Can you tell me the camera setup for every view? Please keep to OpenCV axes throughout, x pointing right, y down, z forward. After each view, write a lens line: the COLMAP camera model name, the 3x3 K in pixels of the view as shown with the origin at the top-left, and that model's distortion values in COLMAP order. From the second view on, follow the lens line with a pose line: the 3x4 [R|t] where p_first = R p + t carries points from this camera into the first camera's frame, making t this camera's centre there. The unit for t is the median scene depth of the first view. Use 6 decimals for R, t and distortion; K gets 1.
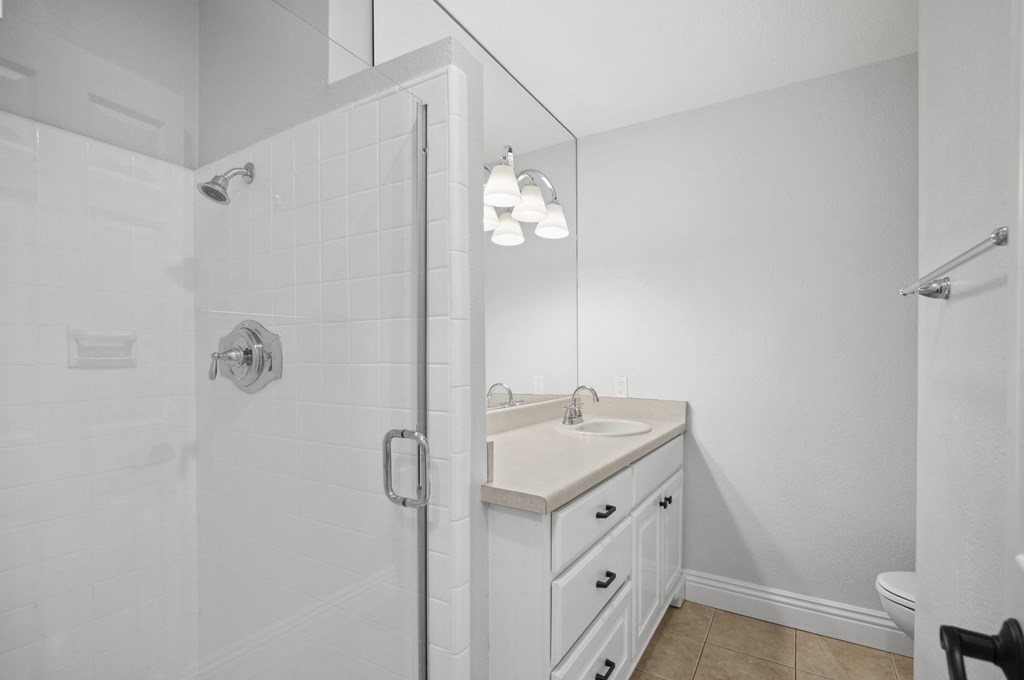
lens RADIAL K [[466.7, 0, 490.4], [0, 466.7, 358.9], [0, 0, 1]] dist [-0.003062, -0.000576]
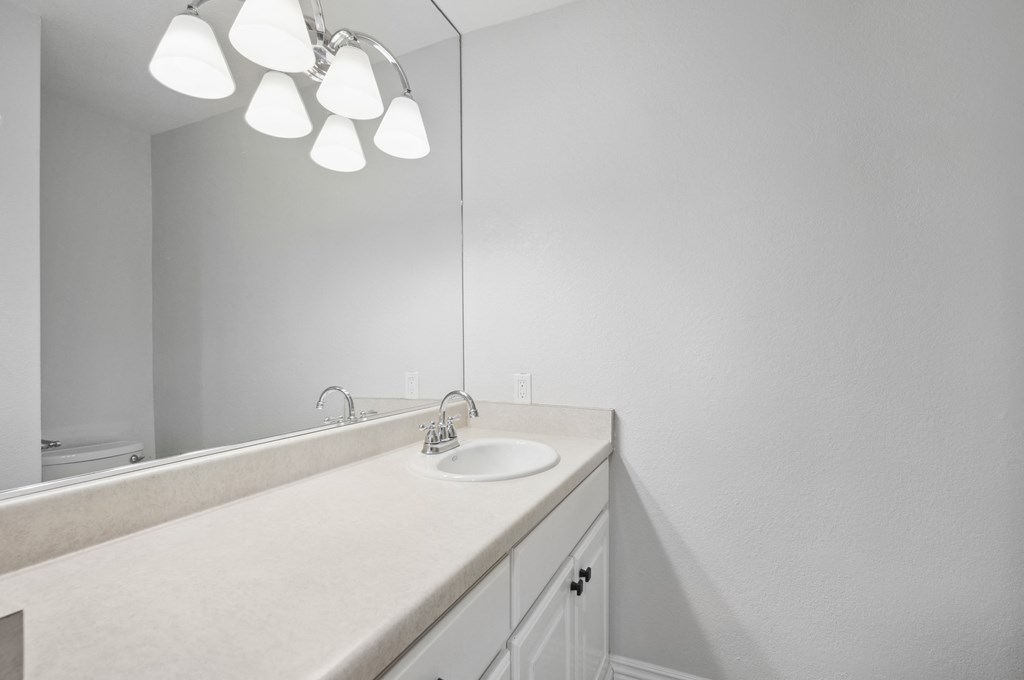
lens RADIAL K [[466.7, 0, 509.3], [0, 466.7, 343.9], [0, 0, 1]] dist [-0.003062, -0.000576]
pose [[0.985310, -0.007377, 0.170616, 0.160284], [0.009067, 0.999917, -0.009125, 0.001448], [-0.170534, 0.010538, 0.985295, 0.362075]]
